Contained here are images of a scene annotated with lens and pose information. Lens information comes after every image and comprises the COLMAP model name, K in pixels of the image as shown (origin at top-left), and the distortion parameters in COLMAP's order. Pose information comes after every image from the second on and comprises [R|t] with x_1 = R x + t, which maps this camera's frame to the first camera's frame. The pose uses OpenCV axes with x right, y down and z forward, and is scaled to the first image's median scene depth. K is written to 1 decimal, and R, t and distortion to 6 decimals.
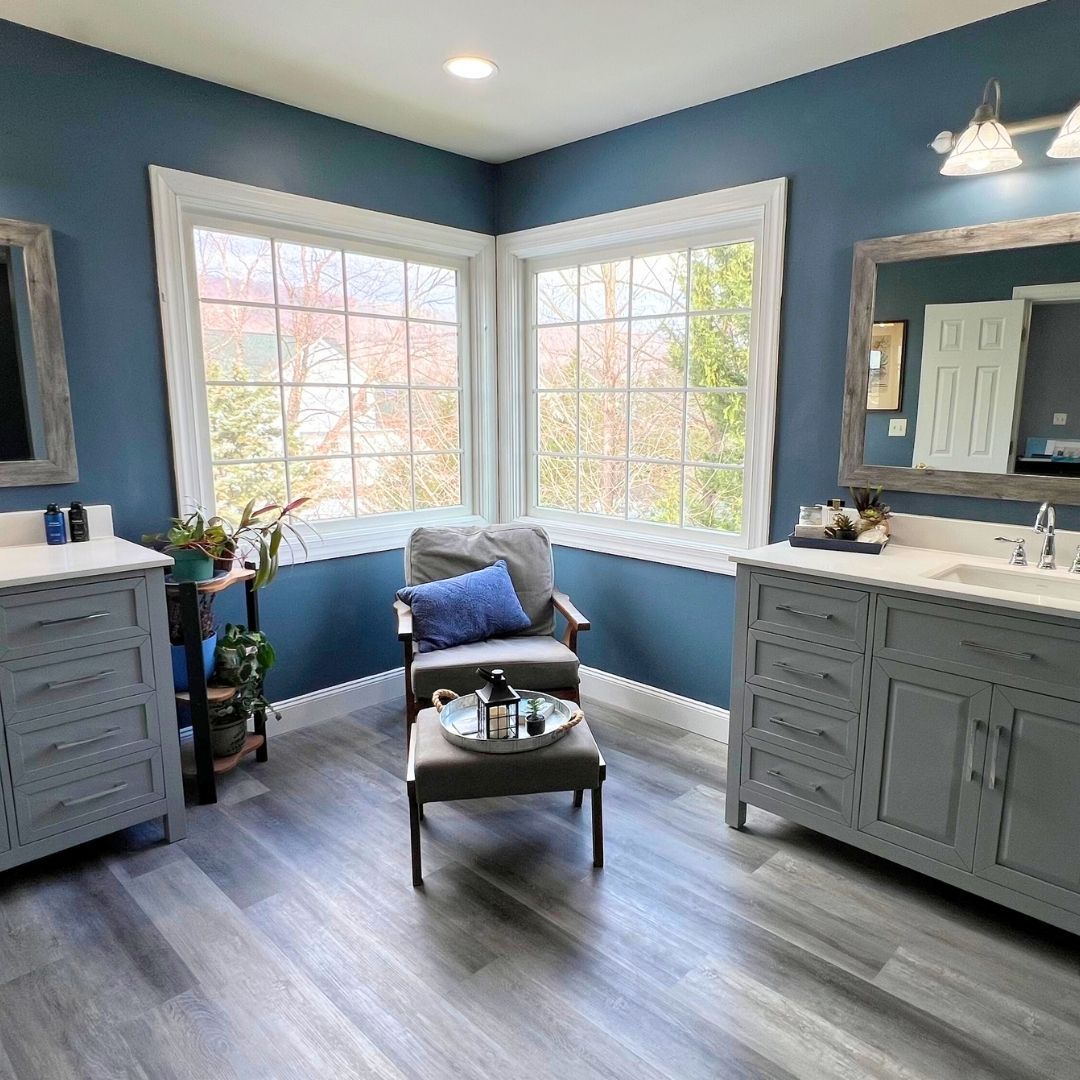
lens RADIAL K [[772.1, 0, 556.9], [0, 772.1, 537.4], [0, 0, 1]] dist [-0.002208, 0.003514]
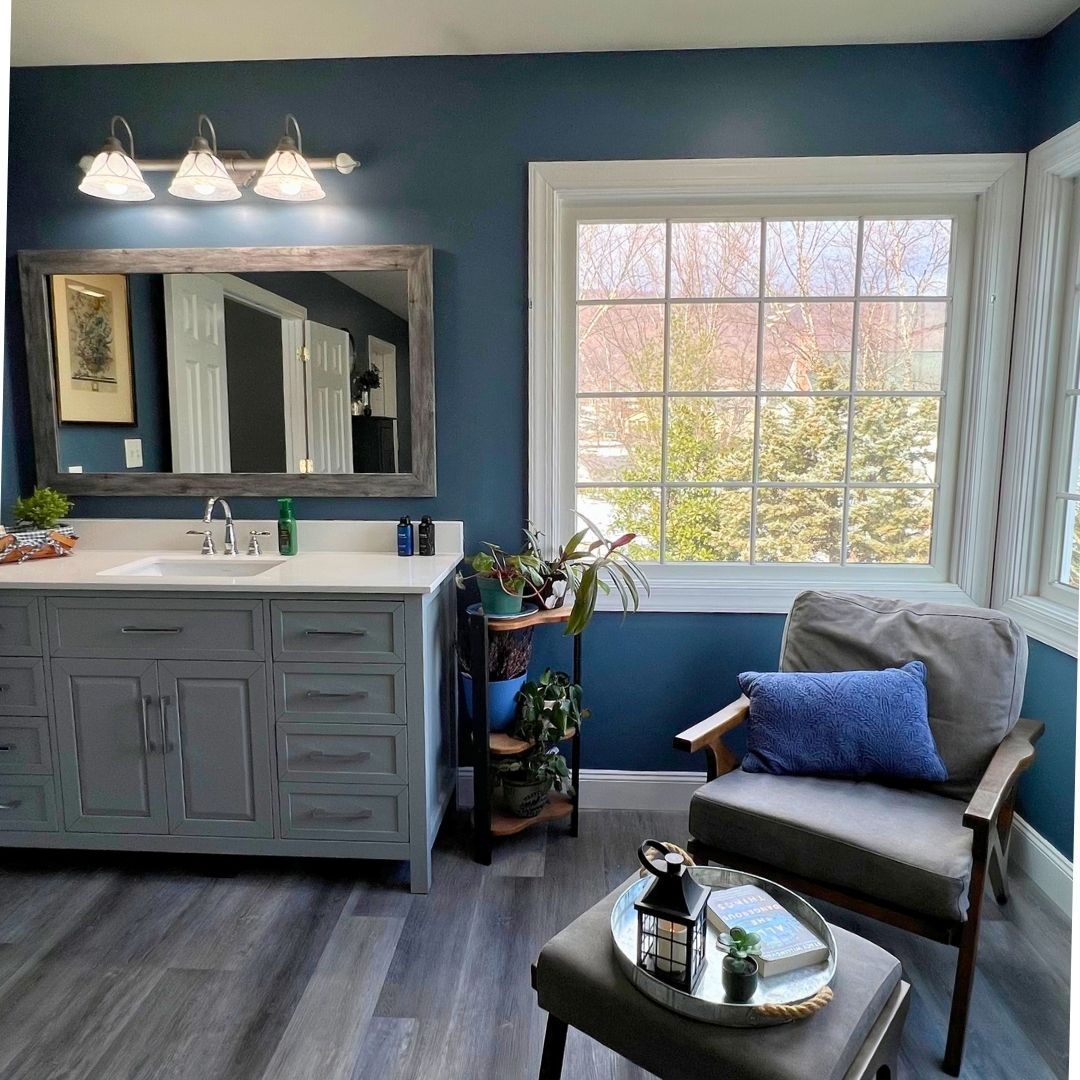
lens RADIAL K [[772.1, 0, 556.9], [0, 772.1, 537.4], [0, 0, 1]] dist [-0.002208, 0.003514]
pose [[0.664605, 0.100438, -0.740413, 0.227286], [-0.122573, 0.992155, 0.024565, -0.060923], [0.737072, 0.074429, 0.671703, 0.429124]]
